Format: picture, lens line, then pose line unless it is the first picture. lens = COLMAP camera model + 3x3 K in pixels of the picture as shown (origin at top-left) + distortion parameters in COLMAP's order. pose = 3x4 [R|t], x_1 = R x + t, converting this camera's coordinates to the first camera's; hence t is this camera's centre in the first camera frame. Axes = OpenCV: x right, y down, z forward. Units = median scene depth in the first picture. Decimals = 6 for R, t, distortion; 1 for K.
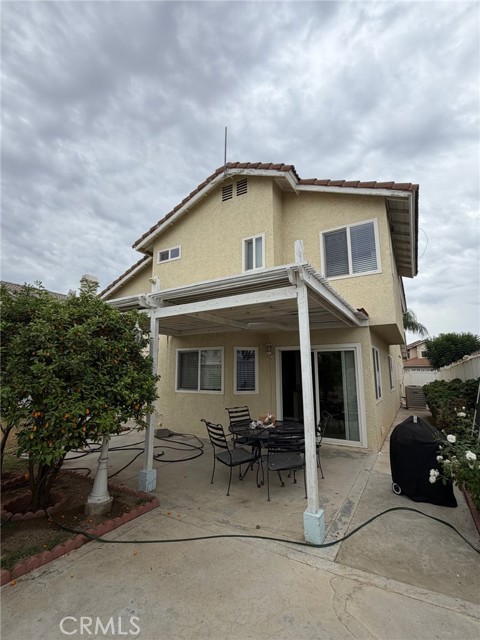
lens RADIAL K [[298.9, 0, 238.7], [0, 298.9, 318.3], [0, 0, 1]] dist [0.002419, 0.000190]
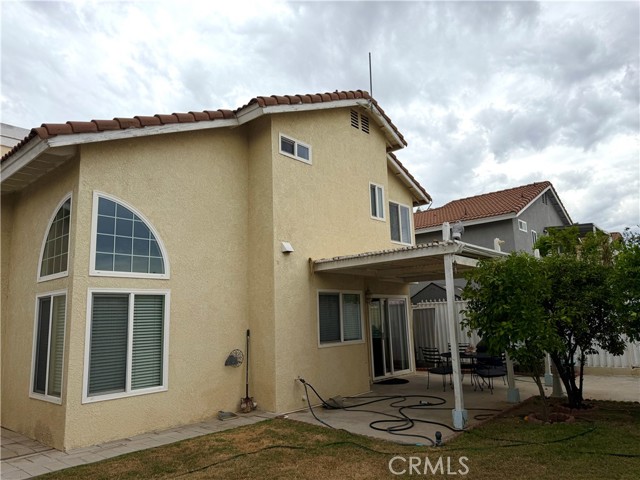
lens RADIAL K [[454.5, 0, 319.9], [0, 454.5, 242.1], [0, 0, 1]] dist [0.092566, -0.000036]
pose [[0.157812, 0.158307, 0.974697, -1.360576], [-0.141763, 0.980473, -0.136293, 0.145870], [-0.977240, -0.116667, 0.177172, 0.833588]]
